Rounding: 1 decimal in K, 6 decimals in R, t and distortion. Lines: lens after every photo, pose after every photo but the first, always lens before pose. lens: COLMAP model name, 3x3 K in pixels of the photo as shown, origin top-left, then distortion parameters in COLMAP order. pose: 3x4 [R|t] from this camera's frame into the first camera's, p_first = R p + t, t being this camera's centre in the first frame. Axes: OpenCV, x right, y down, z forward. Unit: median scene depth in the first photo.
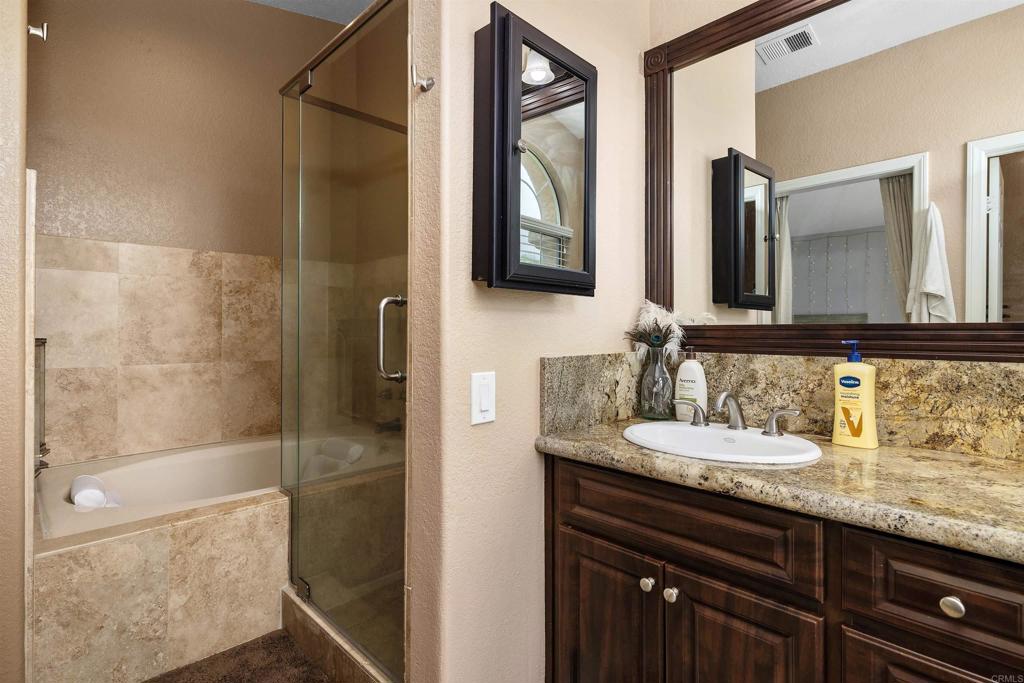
lens RADIAL K [[500.2, 0, 513.7], [0, 500.2, 336.5], [0, 0, 1]] dist [0.002518, 0.000272]
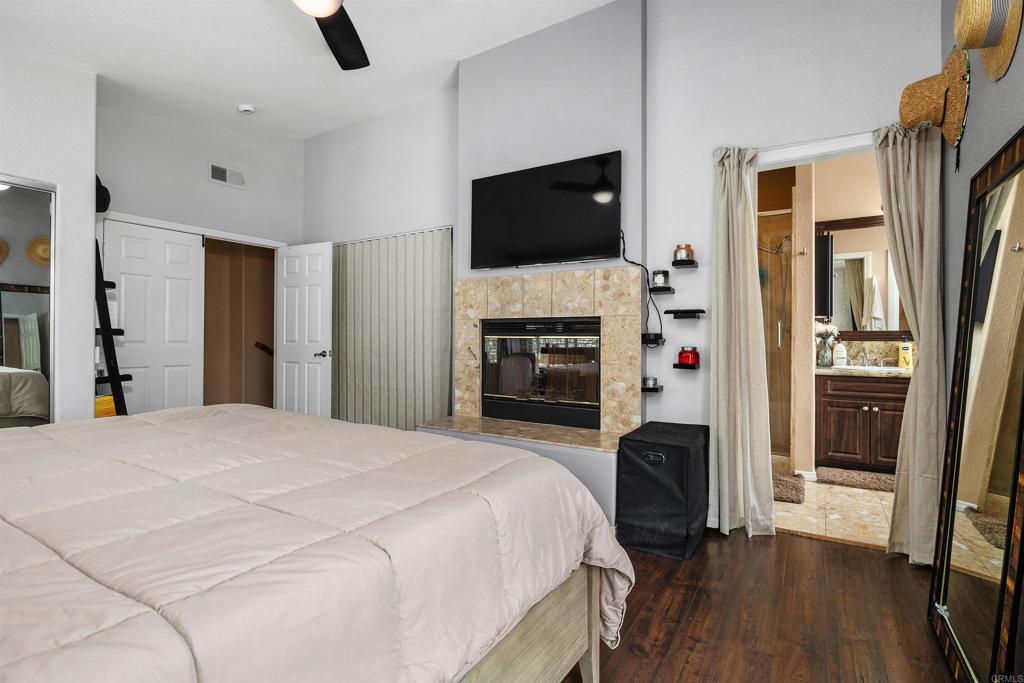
lens RADIAL K [[500.2, 0, 508.5], [0, 500.2, 340.0], [0, 0, 1]] dist [0.002518, 0.000272]
pose [[0.970222, -0.001216, 0.242213, -2.096119], [0.003251, 0.999963, -0.008000, 0.044311], [-0.242194, 0.008549, 0.970190, -1.221449]]
